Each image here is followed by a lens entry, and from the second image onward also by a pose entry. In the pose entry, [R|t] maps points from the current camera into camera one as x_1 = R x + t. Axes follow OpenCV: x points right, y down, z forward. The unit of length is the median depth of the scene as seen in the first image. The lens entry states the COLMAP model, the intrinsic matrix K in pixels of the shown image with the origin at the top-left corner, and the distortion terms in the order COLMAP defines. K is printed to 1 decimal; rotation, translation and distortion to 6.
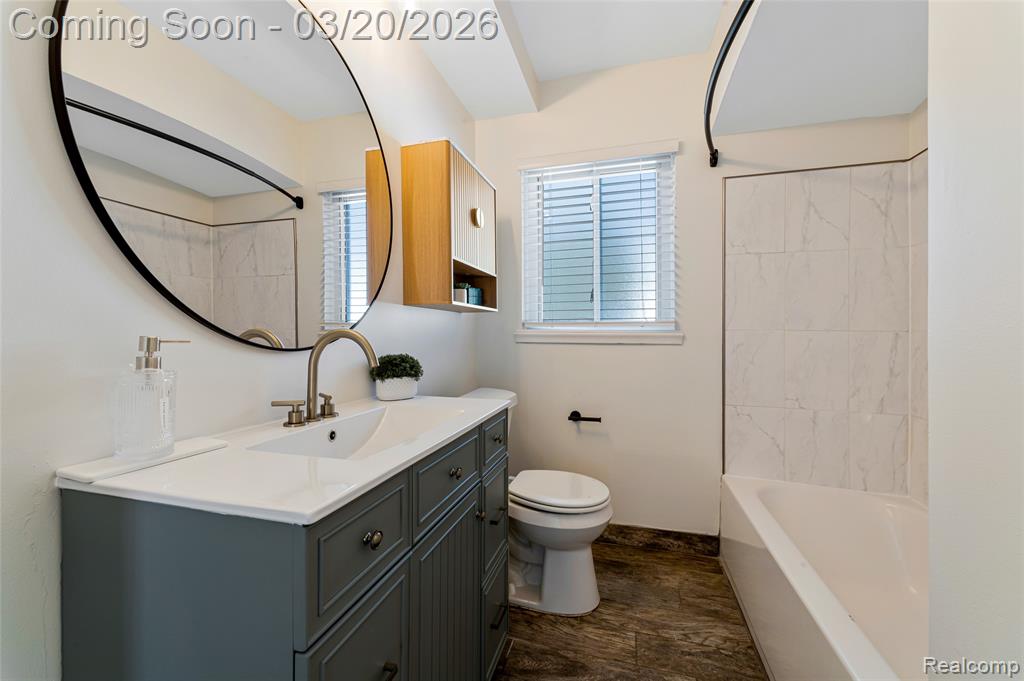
lens RADIAL K [[410.7, 0, 514.3], [0, 410.7, 335.7], [0, 0, 1]] dist [-0.006219, 0.000128]
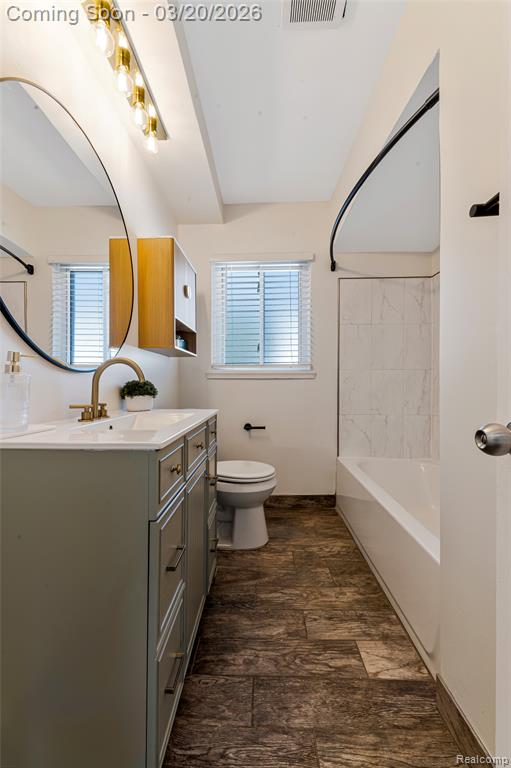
lens RADIAL K [[308.0, 0, 252.0], [0, 308.0, 384.7], [0, 0, 1]] dist [-0.006219, 0.000128]
pose [[0.970565, 0.001854, 0.240833, -0.142451], [-0.000802, 0.999990, -0.004466, 0.058593], [-0.240839, 0.004142, 0.970556, -0.141369]]
